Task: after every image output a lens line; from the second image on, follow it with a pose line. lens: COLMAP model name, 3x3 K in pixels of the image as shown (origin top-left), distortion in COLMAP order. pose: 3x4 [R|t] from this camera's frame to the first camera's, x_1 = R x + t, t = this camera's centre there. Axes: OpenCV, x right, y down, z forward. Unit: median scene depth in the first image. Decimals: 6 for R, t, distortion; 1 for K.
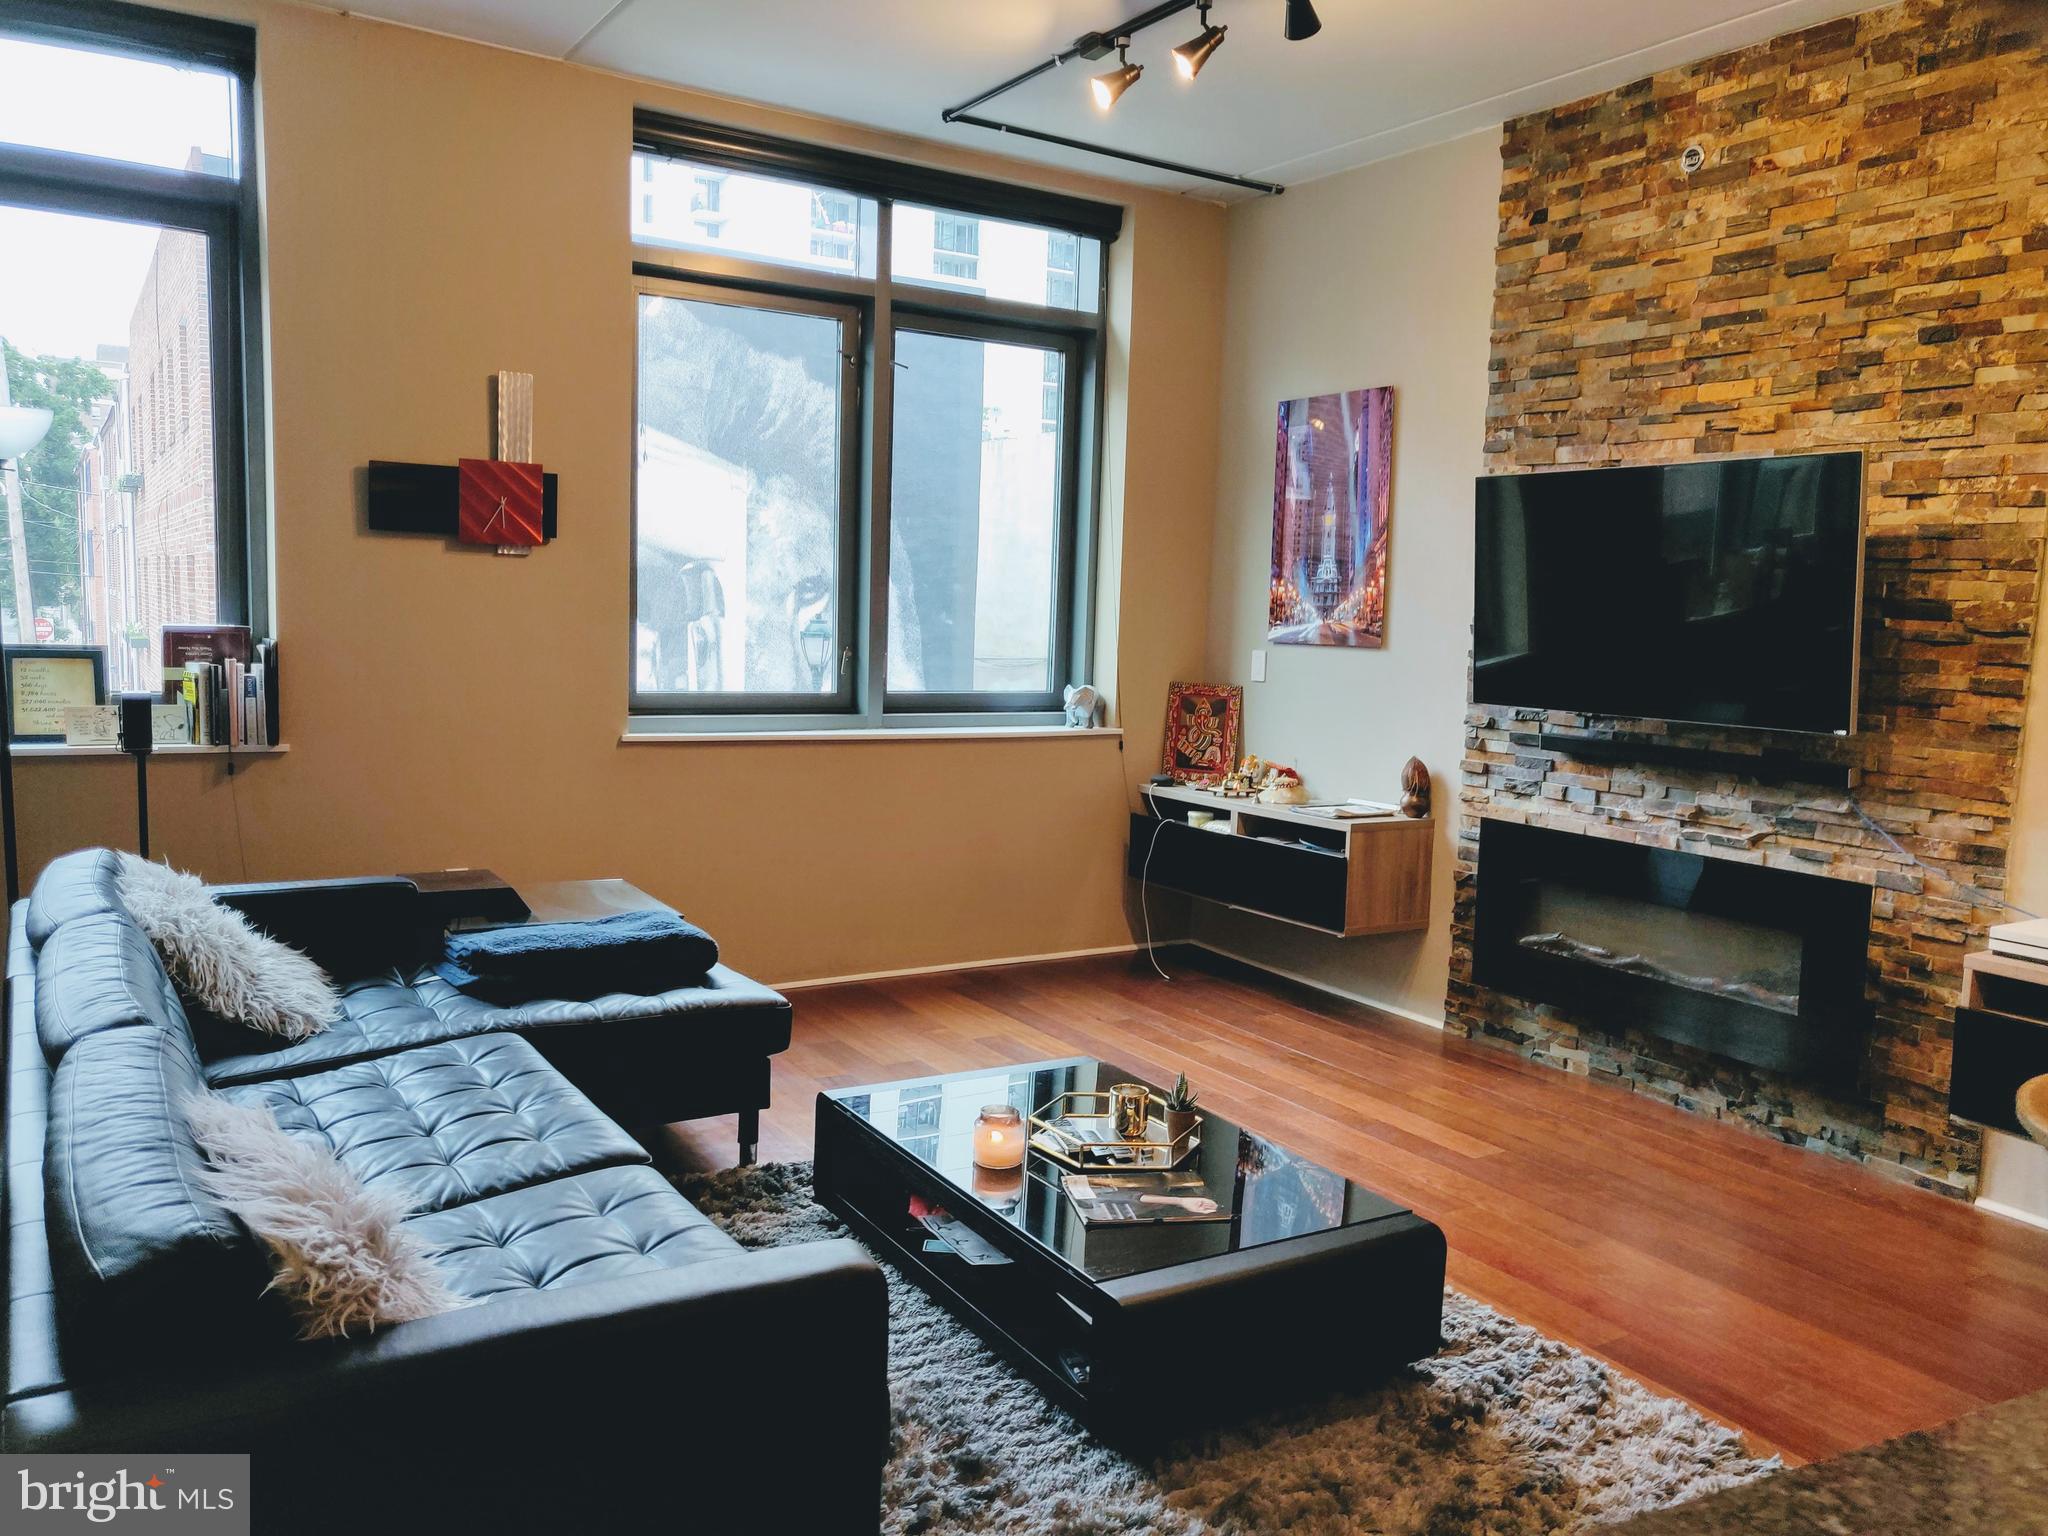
lens RADIAL K [[1576.2, 0, 1024.0], [0, 1576.2, 768.0], [0, 0, 1]] dist [0.006569, 0.042819]
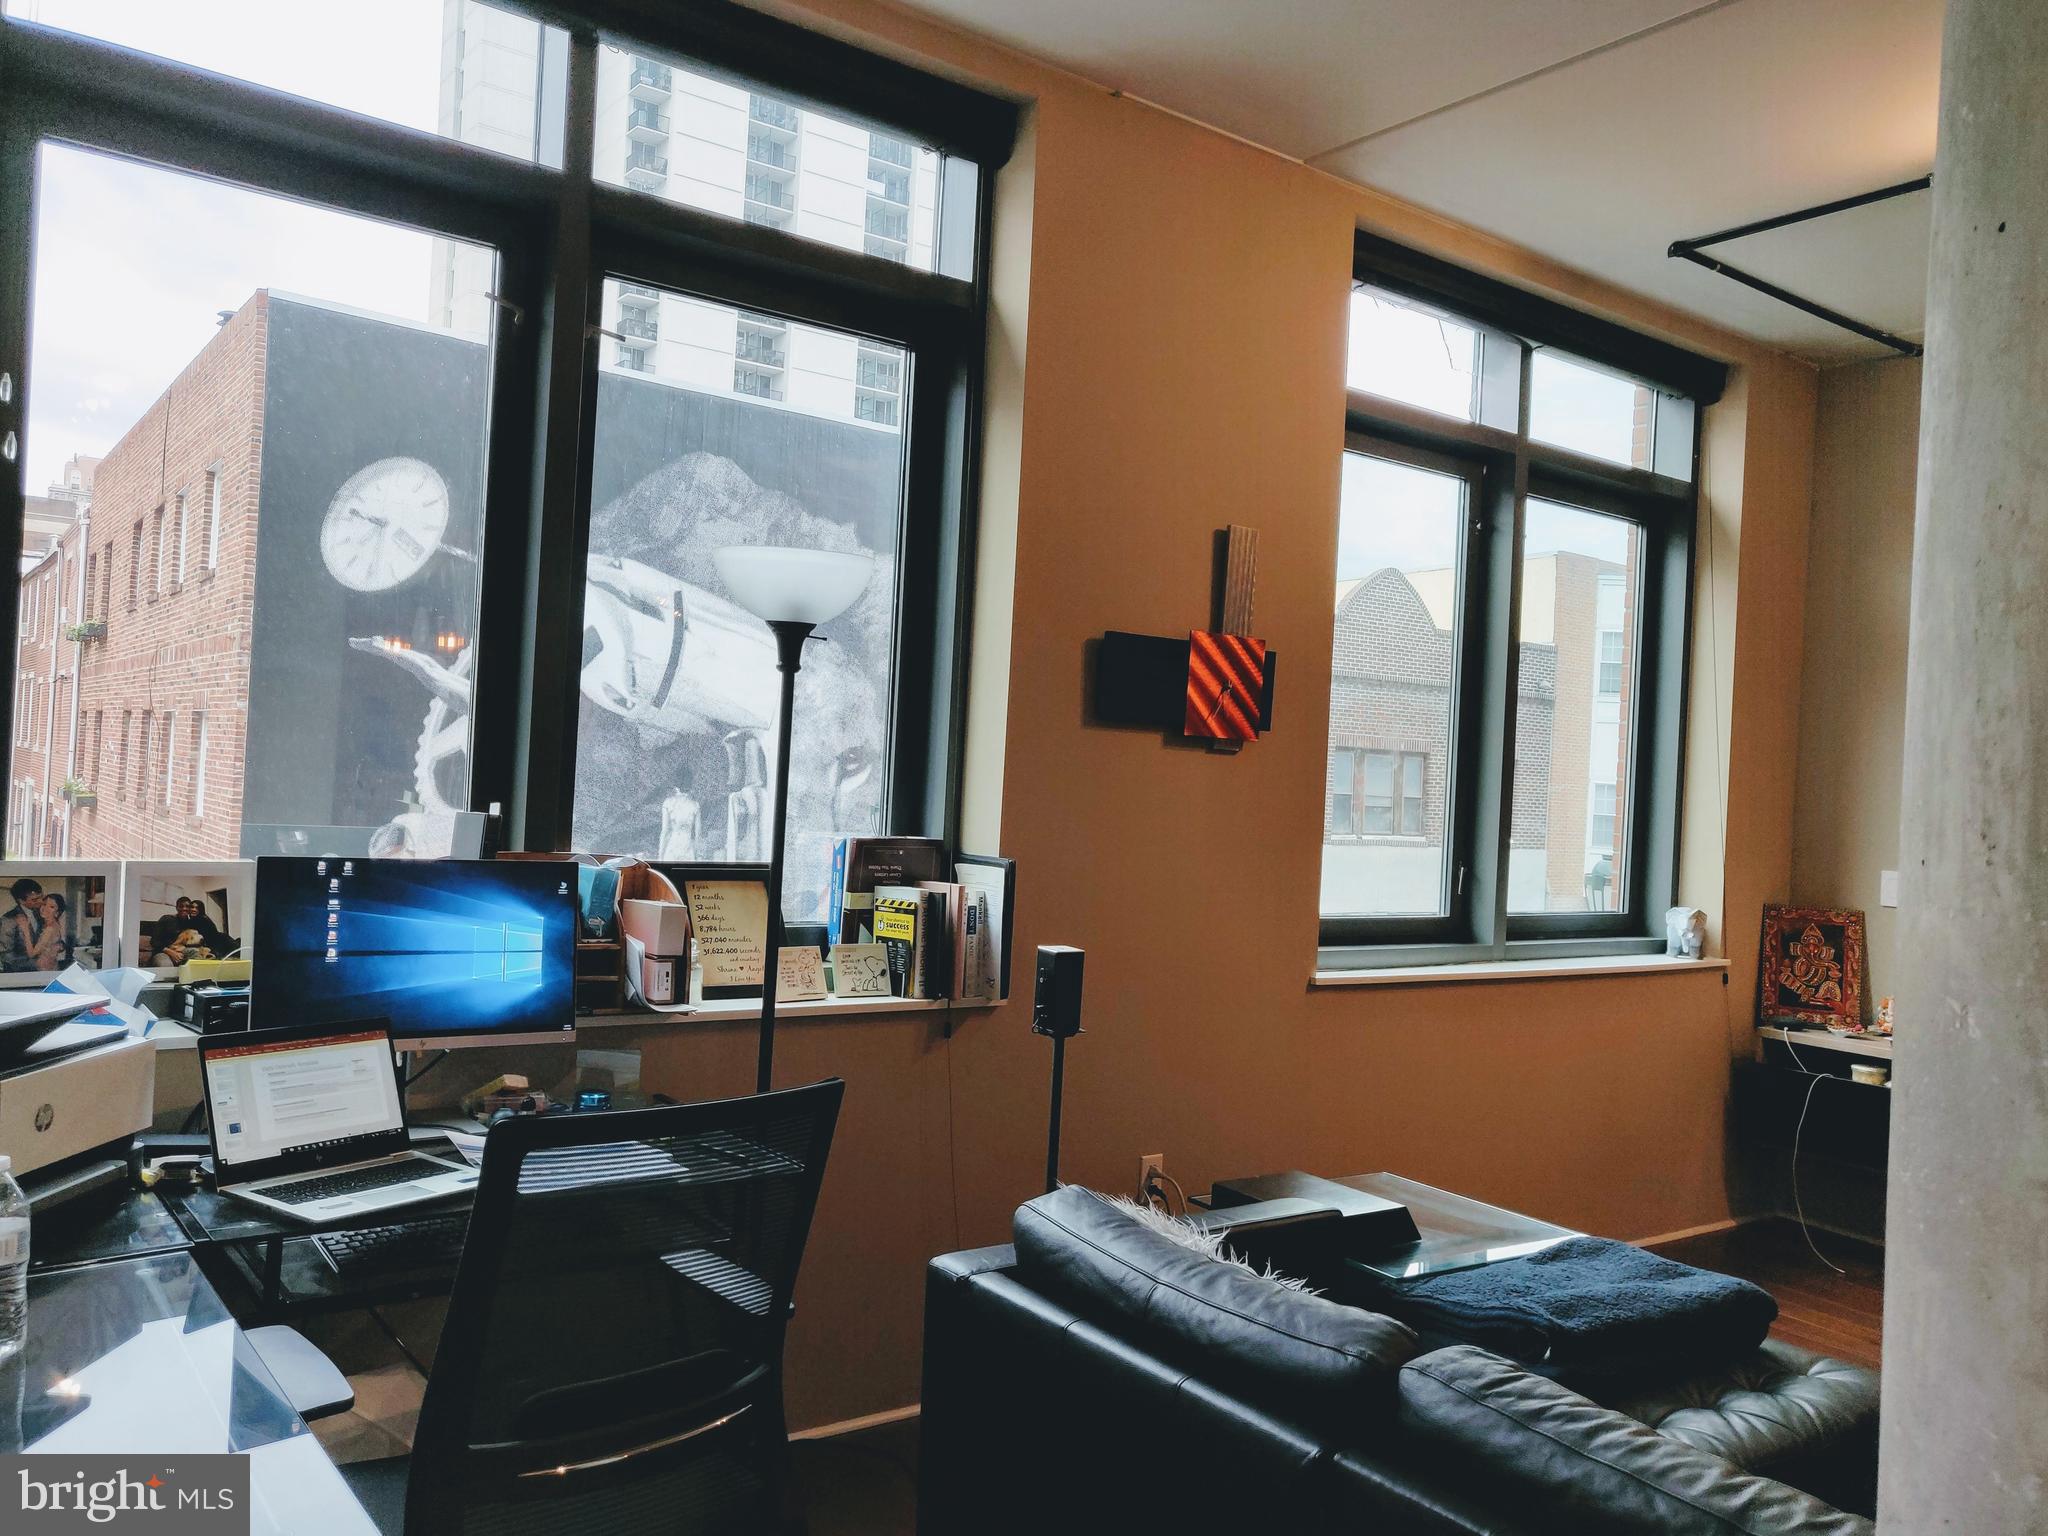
lens RADIAL K [[1576.2, 0, 1024.0], [0, 1576.2, 768.0], [0, 0, 1]] dist [0.006569, 0.042819]
pose [[0.997300, 0.020165, 0.070618, -0.520636], [-0.012571, 0.994247, -0.106374, -0.044195], [-0.072357, 0.105199, 0.991815, 0.238538]]
